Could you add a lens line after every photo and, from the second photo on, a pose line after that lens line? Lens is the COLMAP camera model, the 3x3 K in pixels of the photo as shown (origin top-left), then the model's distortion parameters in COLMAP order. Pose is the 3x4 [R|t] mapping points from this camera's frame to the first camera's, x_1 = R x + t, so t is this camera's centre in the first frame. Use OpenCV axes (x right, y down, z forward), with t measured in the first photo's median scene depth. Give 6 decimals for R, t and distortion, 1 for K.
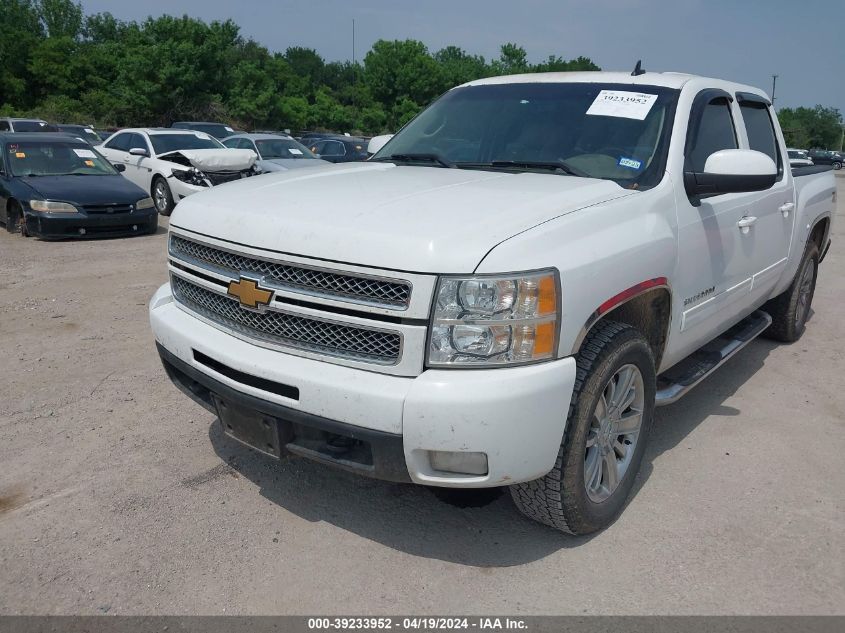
lens RADIAL K [[663.5, 0, 422.5], [0, 663.5, 316.5], [0, 0, 1]] dist [0.041552, -0.068551]
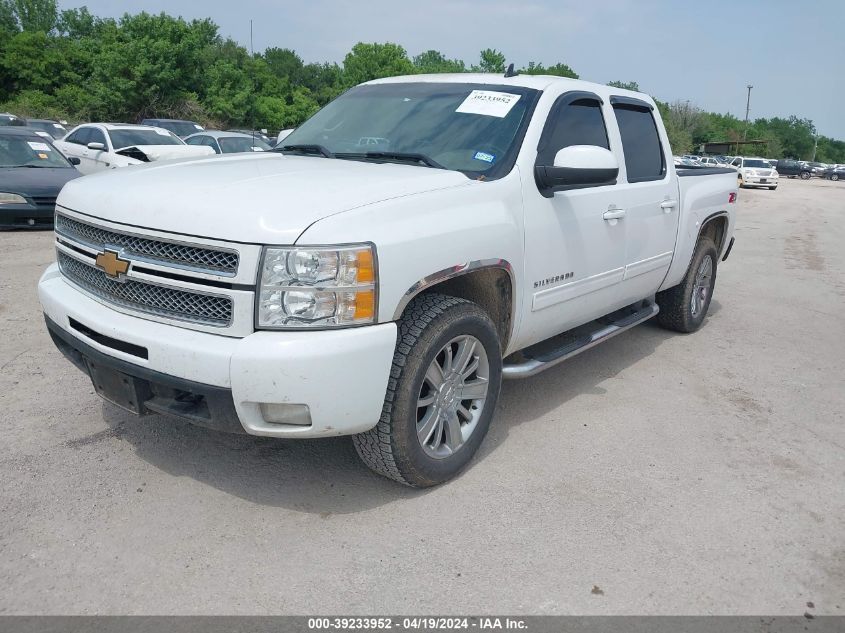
lens RADIAL K [[663.2, 0, 422.5], [0, 663.2, 316.5], [0, 0, 1]] dist [0.031295, -0.044182]
pose [[0.999570, 0.012450, 0.026549, 0.167680], [-0.012330, 0.999913, -0.004681, 0.037687], [-0.026605, 0.004352, 0.999637, -0.085813]]
